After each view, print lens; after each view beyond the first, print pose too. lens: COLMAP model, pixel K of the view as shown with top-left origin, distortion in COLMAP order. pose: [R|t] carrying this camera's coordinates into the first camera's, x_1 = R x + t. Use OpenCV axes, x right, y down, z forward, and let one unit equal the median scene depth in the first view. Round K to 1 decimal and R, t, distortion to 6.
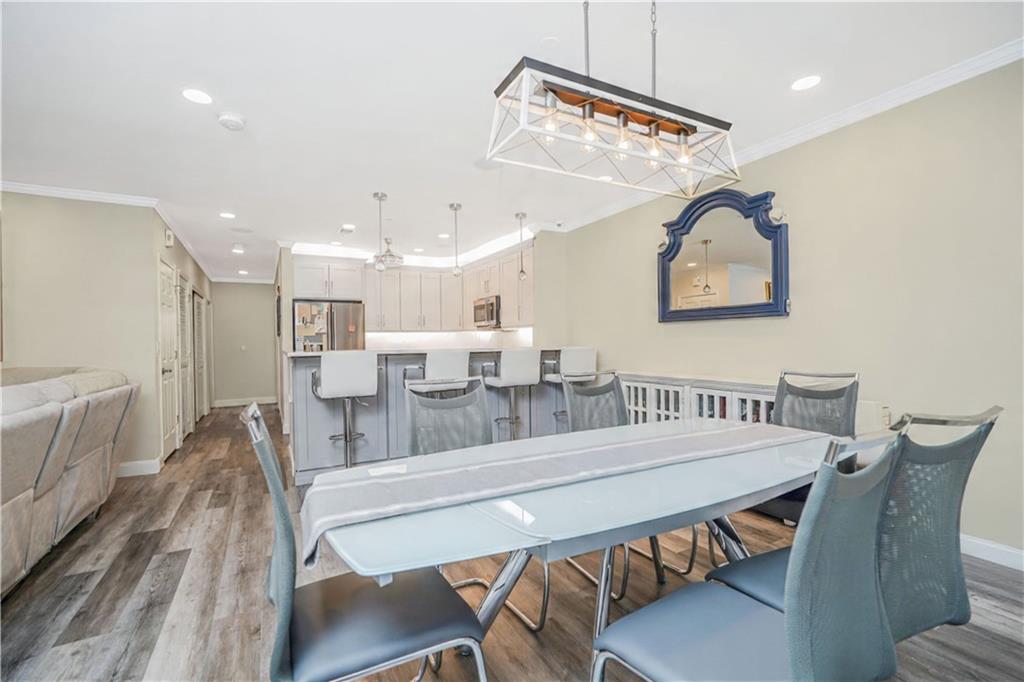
lens RADIAL K [[453.6, 0, 514.3], [0, 453.6, 344.6], [0, 0, 1]] dist [-0.010759, 0.005046]
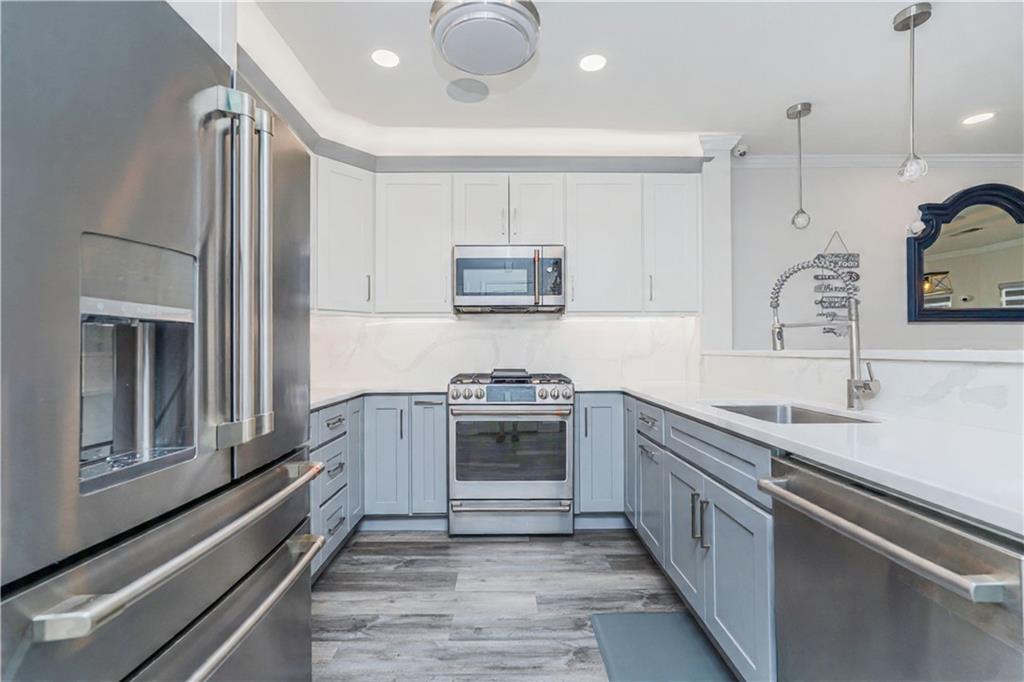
lens RADIAL K [[453.6, 0, 509.3], [0, 453.6, 349.1], [0, 0, 1]] dist [-0.010759, 0.005046]
pose [[0.466881, 0.014694, 0.884198, -0.823400], [-0.002676, 0.999881, -0.015203, 0.014735], [-0.884316, 0.004732, 0.466864, 1.384703]]
